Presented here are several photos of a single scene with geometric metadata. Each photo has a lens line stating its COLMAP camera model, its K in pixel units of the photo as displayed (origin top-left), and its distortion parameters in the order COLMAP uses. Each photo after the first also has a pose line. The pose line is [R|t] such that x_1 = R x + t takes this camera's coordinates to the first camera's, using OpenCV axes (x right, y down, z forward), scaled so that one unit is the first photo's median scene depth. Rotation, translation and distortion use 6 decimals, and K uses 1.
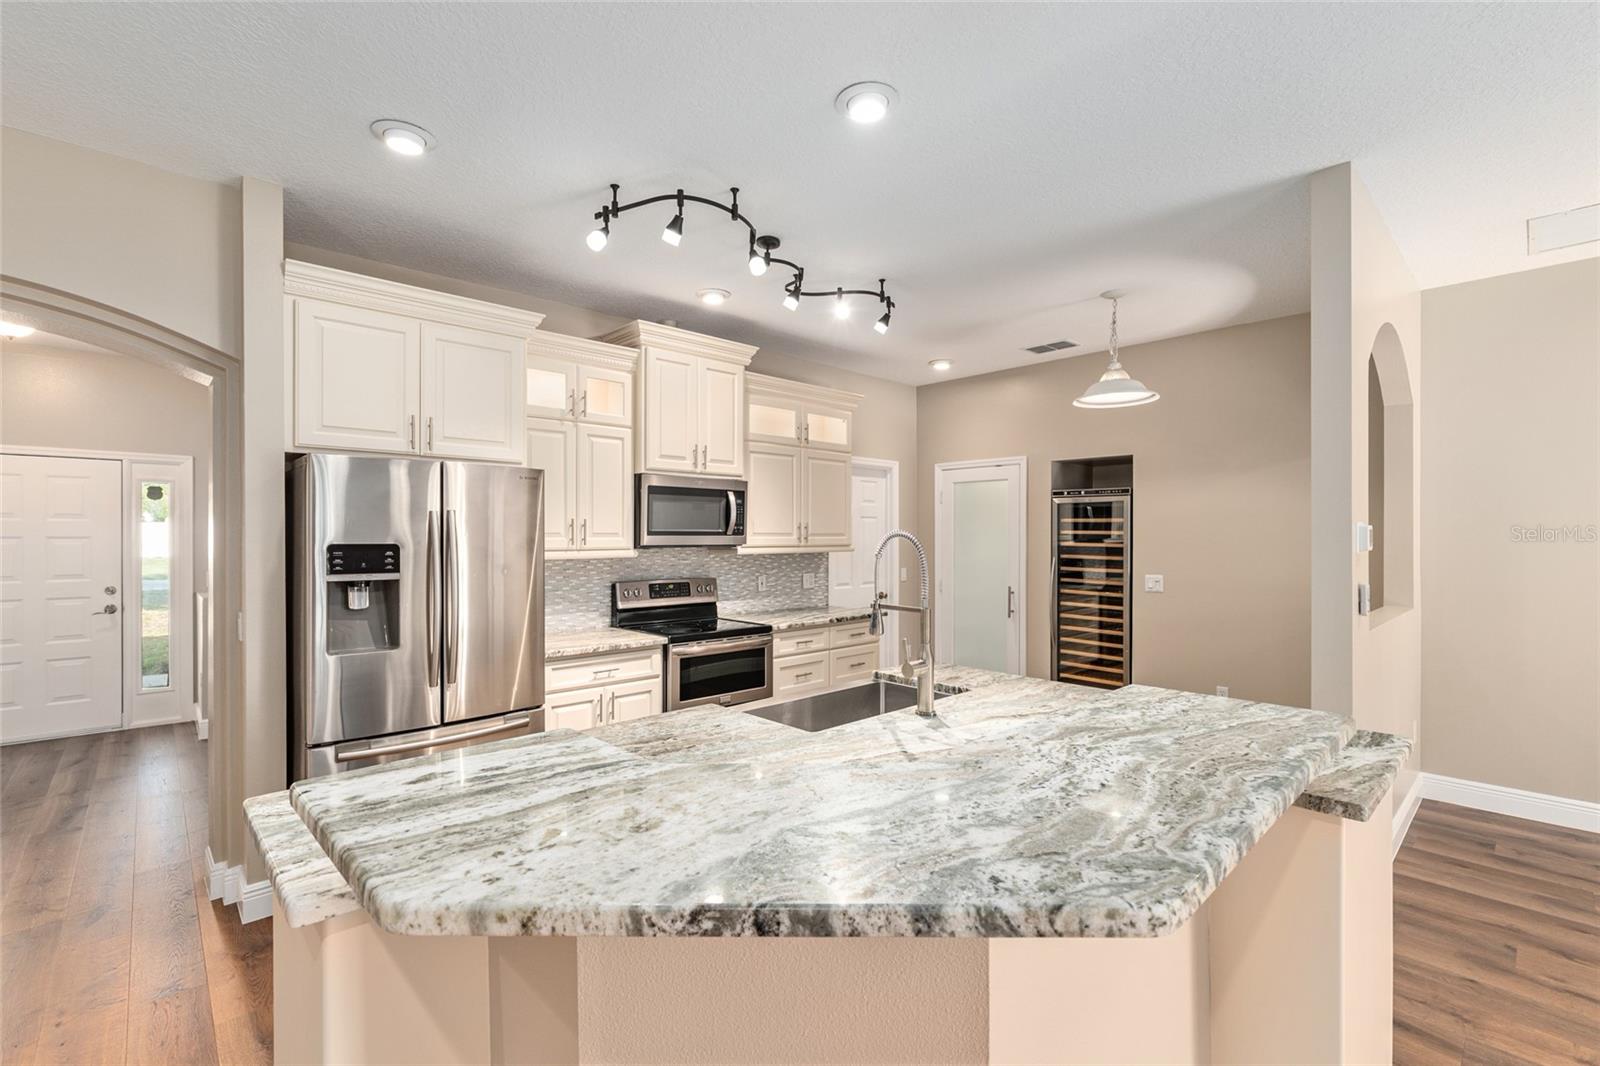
lens RADIAL K [[703.0, 0, 798.3], [0, 703.0, 536.8], [0, 0, 1]] dist [-0.003879, -0.000361]
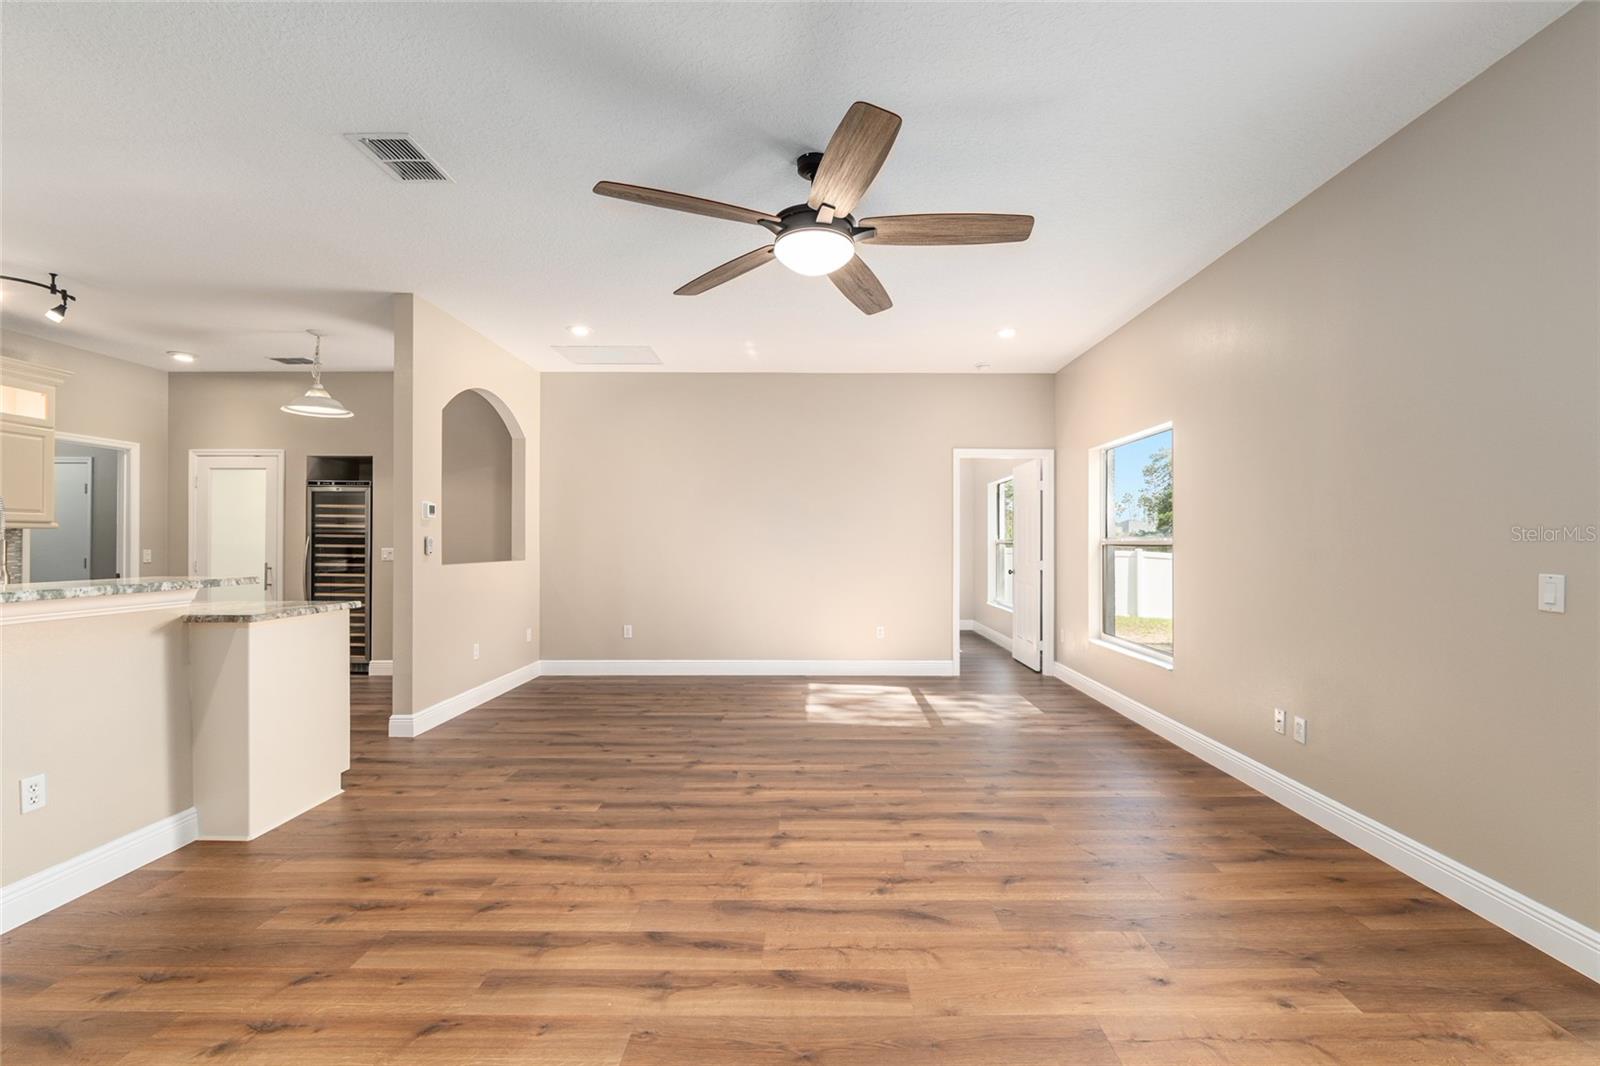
lens RADIAL K [[670.8, 0, 821.5], [0, 670.8, 539.9], [0, 0, 1]] dist [-0.011119, 0.000090]
pose [[0.676224, 0.002530, 0.736692, 0.148380], [0.000505, 0.999992, -0.003897, 0.049880], [-0.736696, 0.003007, 0.676218, -0.510195]]
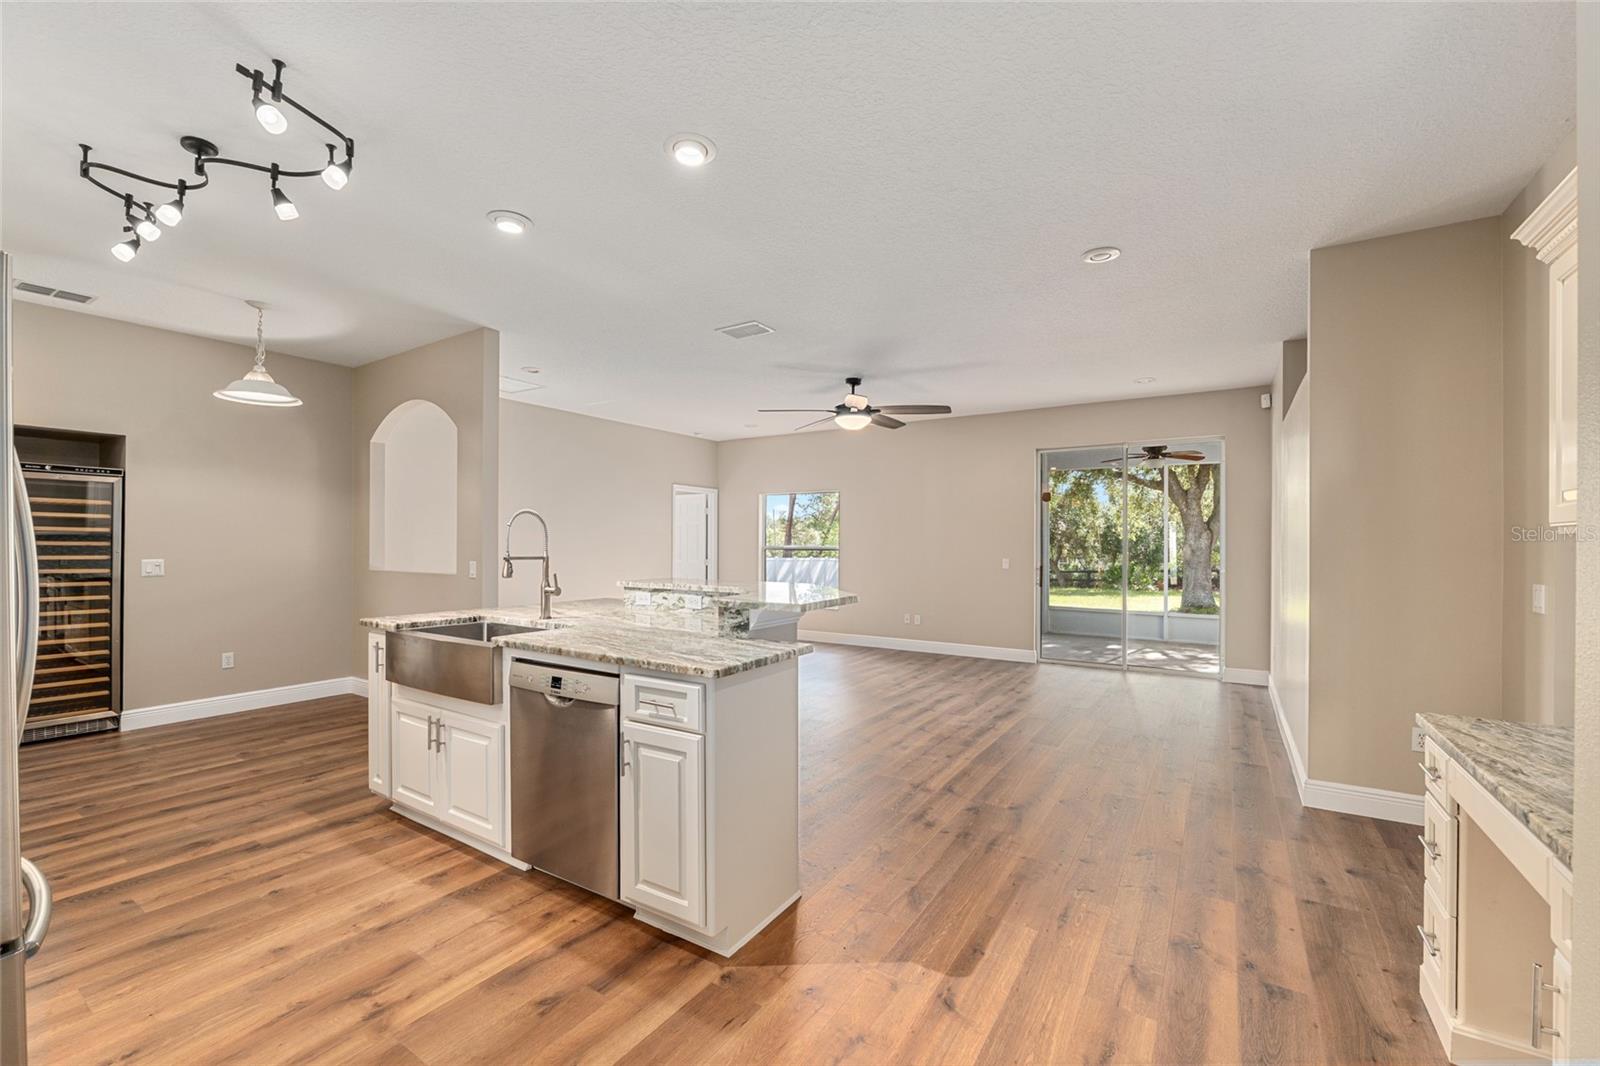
lens RADIAL K [[659.4, 0, 794.6], [0, 659.4, 540.6], [0, 0, 1]] dist [-0.009225, -0.000370]
pose [[-0.242044, 0.002361, 0.970262, -0.702871], [-0.002428, 0.999992, -0.003040, 0.031668], [-0.970262, -0.003092, -0.242037, 0.375539]]
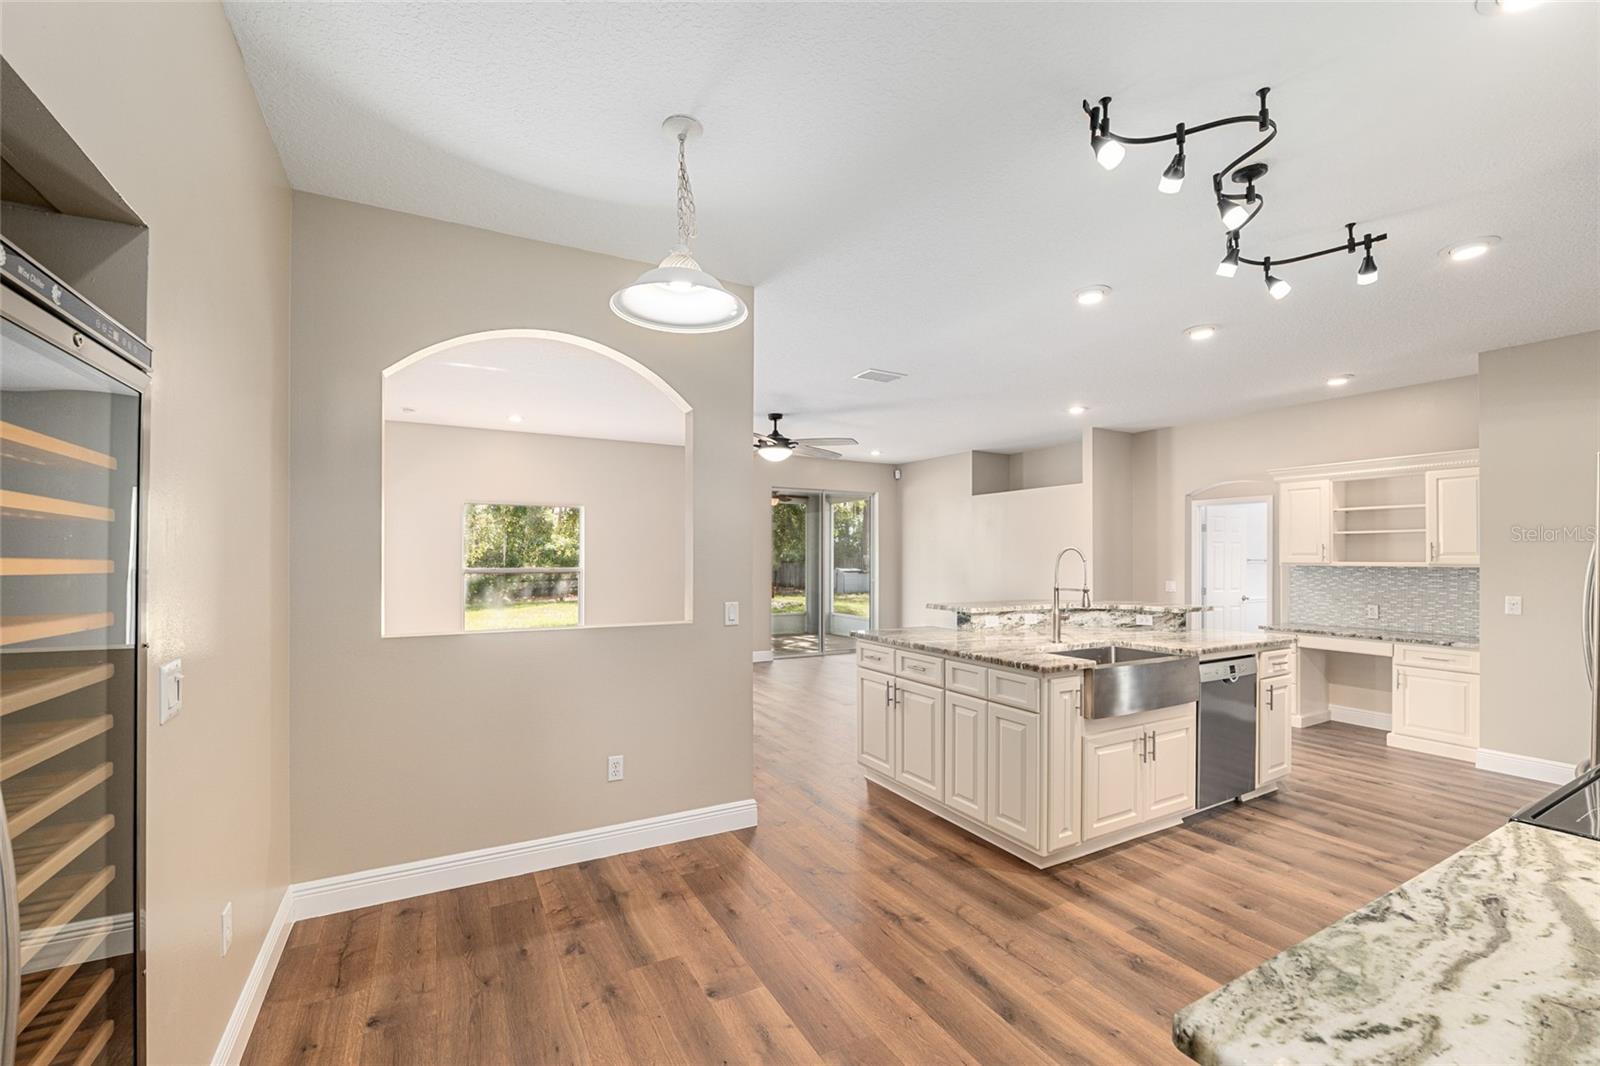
lens RADIAL K [[660.4, 0, 796.0], [0, 660.4, 552.1], [0, 0, 1]] dist [-0.010163, 0.000026]
pose [[-0.970046, -0.001466, 0.242918, 0.201342], [-0.002945, 0.999979, -0.005722, 0.008896], [-0.242905, -0.006266, -0.970030, 1.357756]]
